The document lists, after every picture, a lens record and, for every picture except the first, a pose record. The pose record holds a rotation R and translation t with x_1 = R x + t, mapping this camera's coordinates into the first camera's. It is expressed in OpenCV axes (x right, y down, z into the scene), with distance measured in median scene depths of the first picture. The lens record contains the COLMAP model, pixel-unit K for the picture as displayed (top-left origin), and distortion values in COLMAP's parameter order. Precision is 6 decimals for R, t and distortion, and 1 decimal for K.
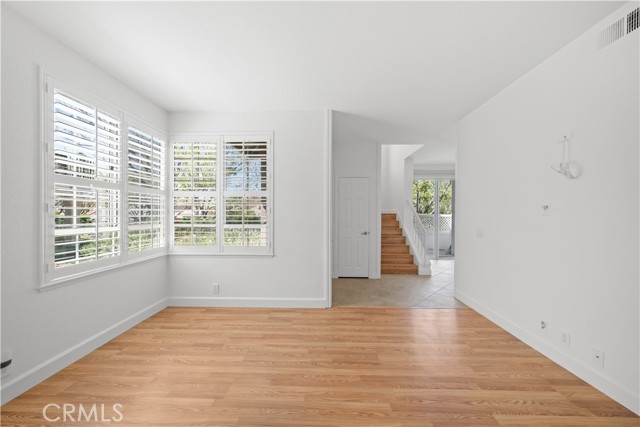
lens RADIAL K [[232.1, 0, 317.2], [0, 232.1, 216.8], [0, 0, 1]] dist [-0.000659, -0.000103]
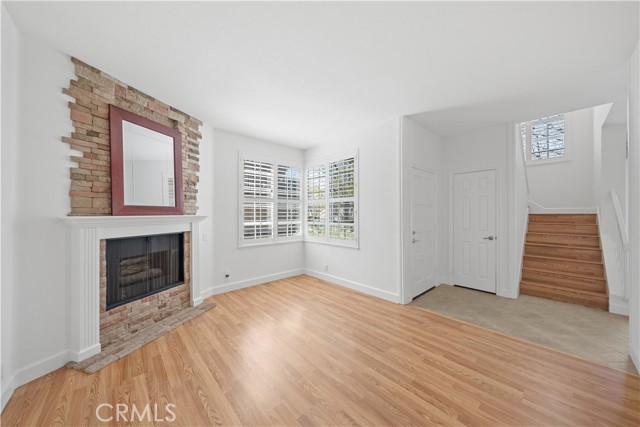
lens RADIAL K [[221.1, 0, 315.7], [0, 221.1, 211.3], [0, 0, 1]] dist [-0.000257, 0.000039]
pose [[0.688712, -0.012119, -0.724934, 0.550535], [-0.005400, 0.999747, -0.021843, -0.004948], [0.725015, 0.018958, 0.688472, 0.021930]]
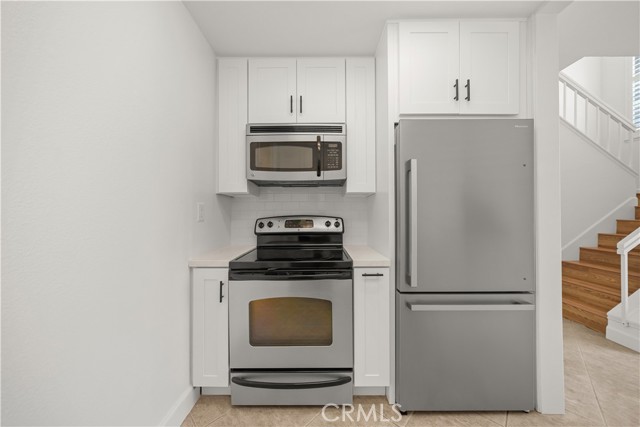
lens RADIAL K [[221.1, 0, 315.7], [0, 221.1, 211.3], [0, 0, 1]] dist [-0.000257, 0.000039]
pose [[0.035651, -0.010514, -0.999309, 1.431085], [-0.012402, 0.999863, -0.010962, 0.022875], [0.999287, 0.012784, 0.035515, 0.687198]]
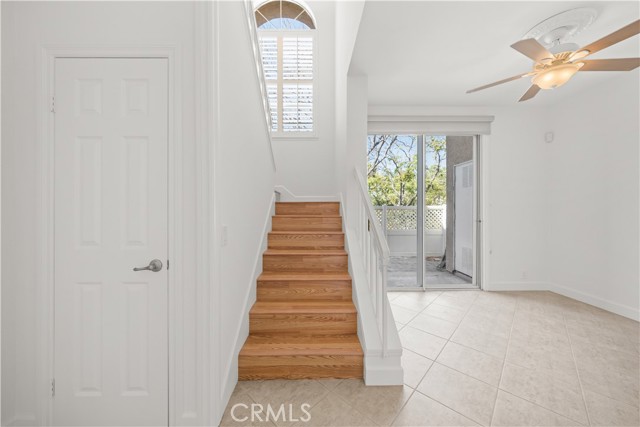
lens RADIAL K [[229.9, 0, 315.7], [0, 229.9, 208.6], [0, 0, 1]] dist [0.000026, 0.000032]
pose [[0.999259, -0.004509, 0.038232, 0.599353], [0.004919, 0.999931, -0.010653, 0.014221], [-0.038181, 0.010833, 0.999212, 1.139100]]
